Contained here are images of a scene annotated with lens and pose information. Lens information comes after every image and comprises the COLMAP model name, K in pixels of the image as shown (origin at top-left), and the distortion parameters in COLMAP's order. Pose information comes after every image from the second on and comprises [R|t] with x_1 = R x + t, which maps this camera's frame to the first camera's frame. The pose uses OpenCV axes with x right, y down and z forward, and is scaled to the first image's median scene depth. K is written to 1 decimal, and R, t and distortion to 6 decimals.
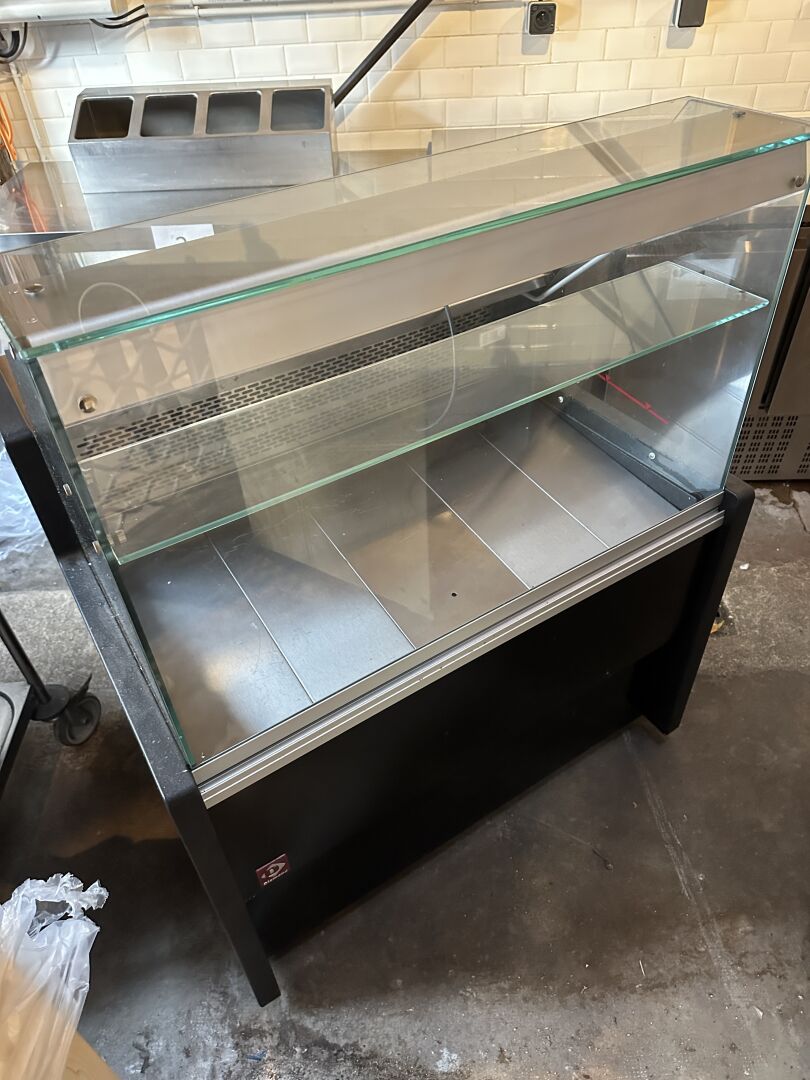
lens RADIAL K [[756.7, 0, 408.7], [0, 756.7, 555.4], [0, 0, 1]] dist [-0.001279, -0.003294]
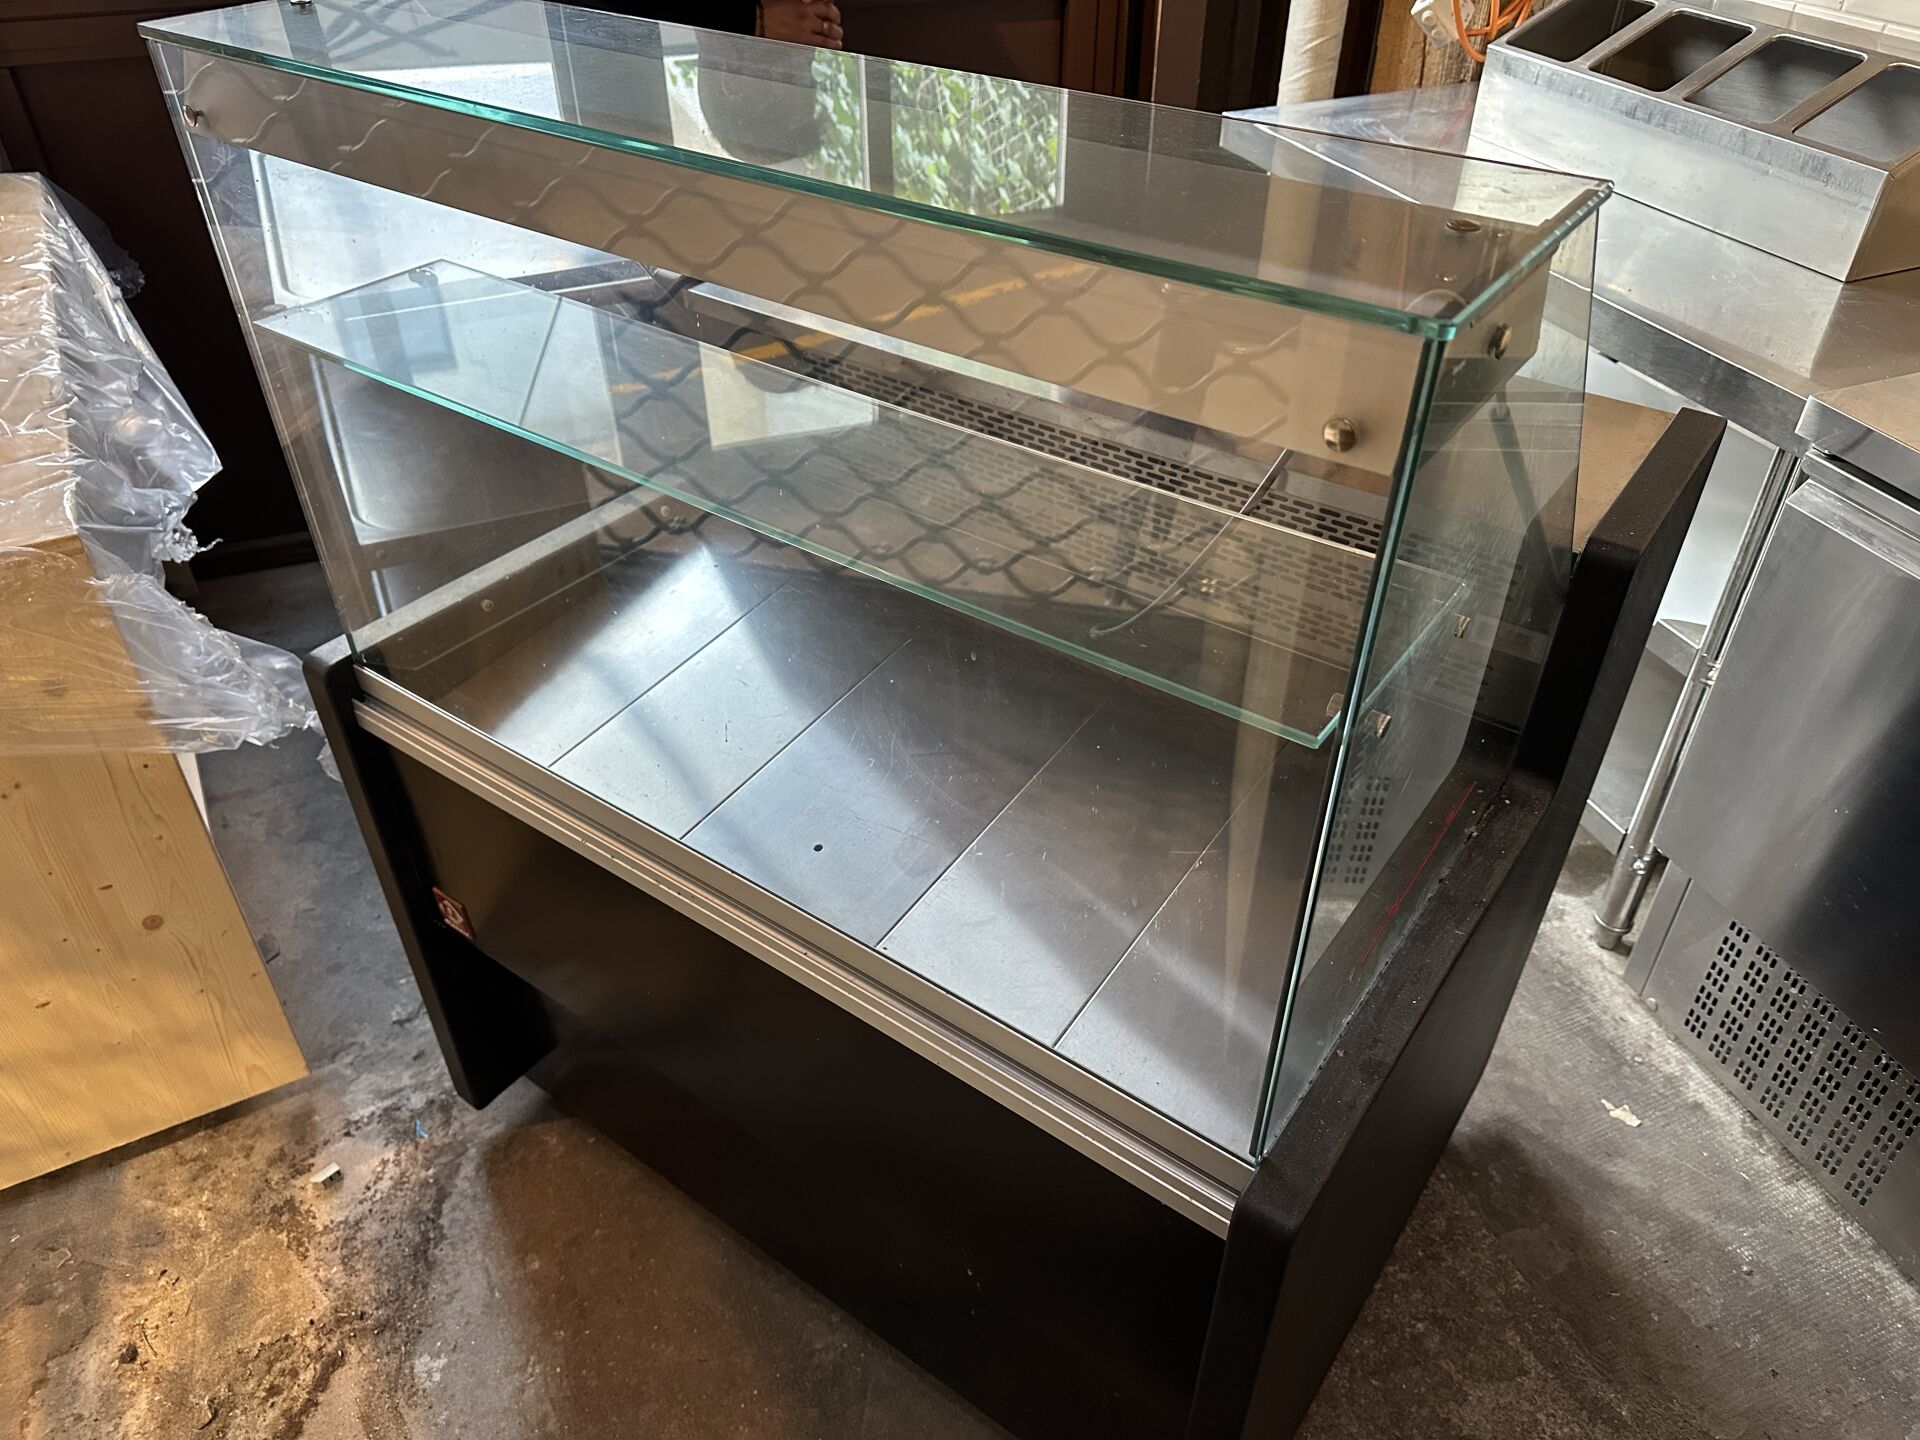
lens RADIAL K [[1361.9, 0, 950.1], [0, 1361.9, 714.7], [0, 0, 1]] dist [0.018695, -0.036192]
pose [[0.356041, 0.601920, -0.714792, 0.407737], [-0.630786, 0.719162, 0.291402, -0.203373], [0.689452, 0.347130, 0.635734, 0.214858]]
